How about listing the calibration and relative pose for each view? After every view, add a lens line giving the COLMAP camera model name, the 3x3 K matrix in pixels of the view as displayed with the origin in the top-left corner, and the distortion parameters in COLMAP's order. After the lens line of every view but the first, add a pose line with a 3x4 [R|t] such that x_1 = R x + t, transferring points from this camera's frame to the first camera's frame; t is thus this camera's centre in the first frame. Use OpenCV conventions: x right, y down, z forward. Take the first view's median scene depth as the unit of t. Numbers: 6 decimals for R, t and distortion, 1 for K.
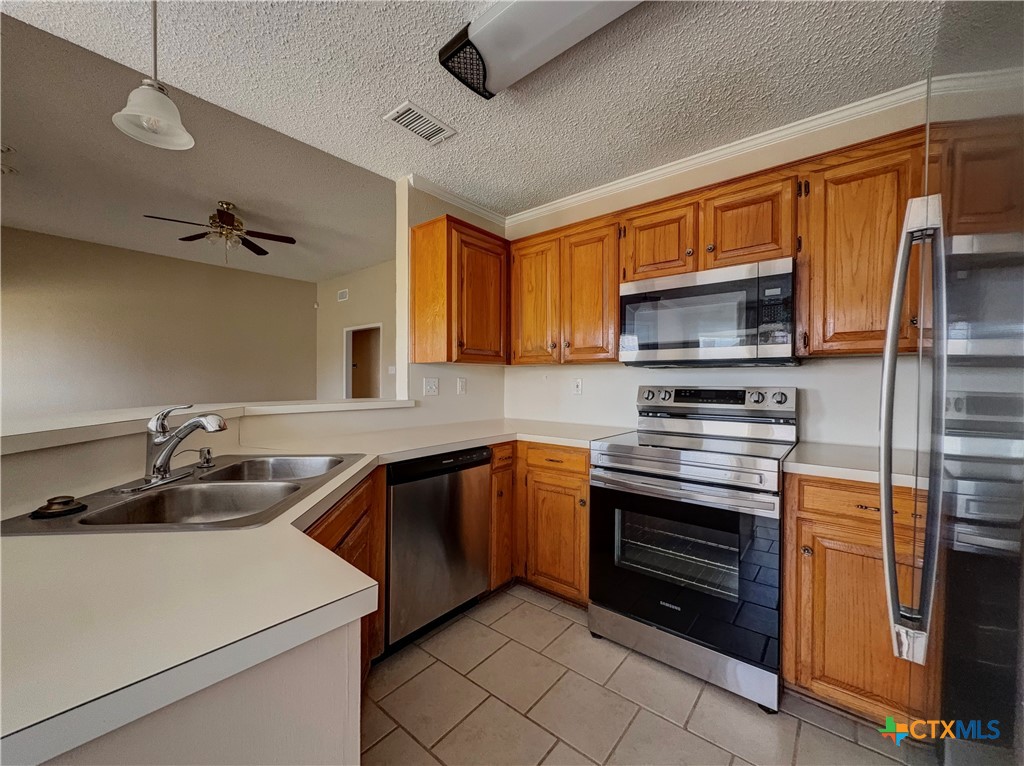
lens RADIAL K [[409.6, 0, 508.5], [0, 409.6, 383.0], [0, 0, 1]] dist [0.002643, -0.000863]
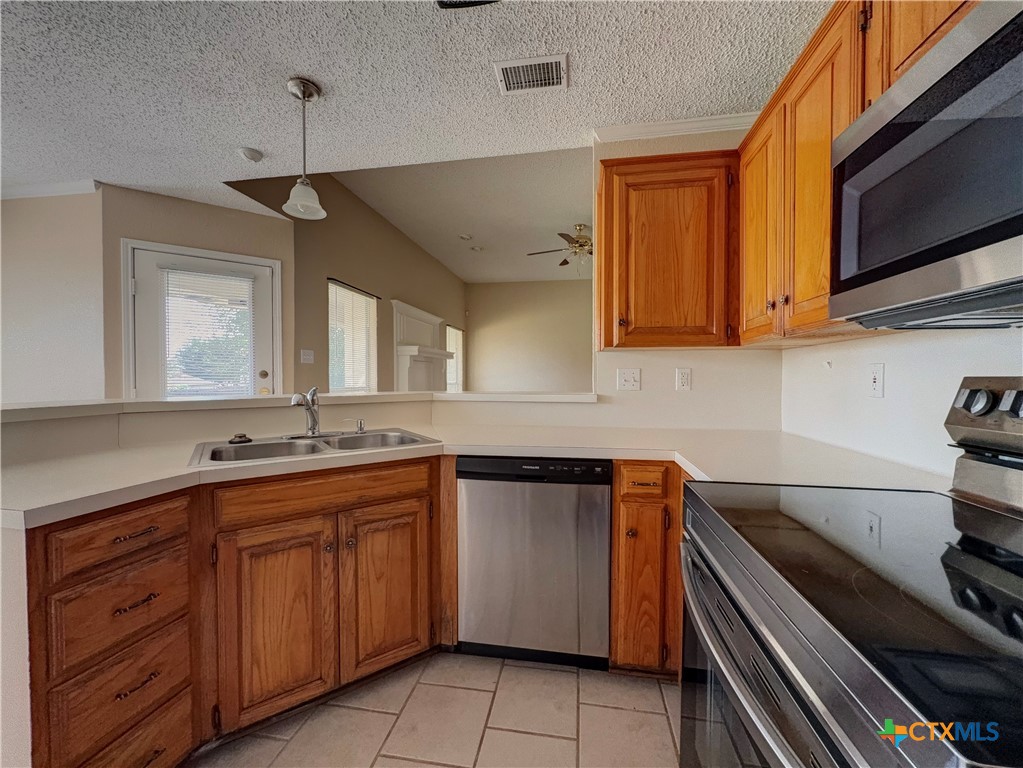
lens RADIAL K [[408.0, 0, 514.0], [0, 408.0, 384.0], [0, 0, 1]] dist [0.000091, 0.000259]
pose [[0.509637, 0.011673, -0.860310, 0.436312], [-0.005359, 0.999932, 0.010393, 0.012256], [0.860373, -0.000687, 0.509665, 0.445814]]
